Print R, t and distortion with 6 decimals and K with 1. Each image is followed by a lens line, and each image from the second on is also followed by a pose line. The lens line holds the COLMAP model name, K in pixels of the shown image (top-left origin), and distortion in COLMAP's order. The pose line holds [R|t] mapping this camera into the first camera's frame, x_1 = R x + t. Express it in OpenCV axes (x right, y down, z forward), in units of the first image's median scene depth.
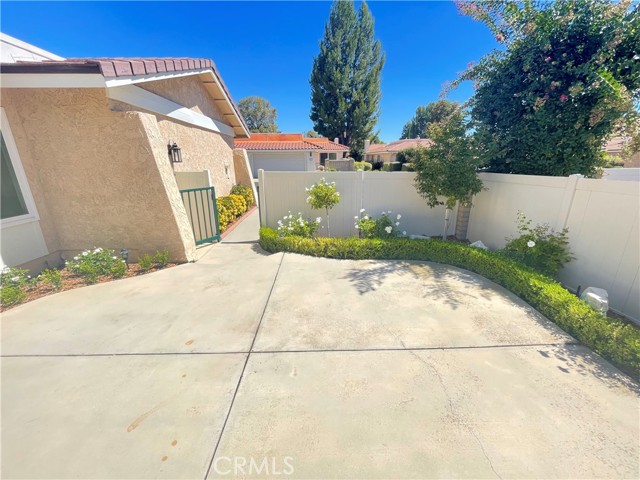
lens RADIAL K [[258.5, 0, 318.3], [0, 258.5, 239.8], [0, 0, 1]] dist [0.001724, -0.000138]
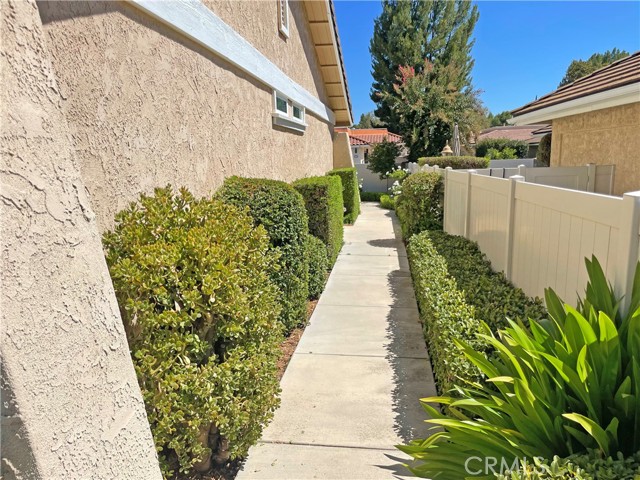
lens RADIAL K [[485.4, 0, 322.7], [0, 485.4, 240.5], [0, 0, 1]] dist [0.043411, -0.015665]
pose [[0.989249, 0.001960, -0.146230, 0.044640], [-0.021162, 0.991305, -0.129871, 0.102773], [0.144704, 0.131569, 0.980689, -0.320599]]
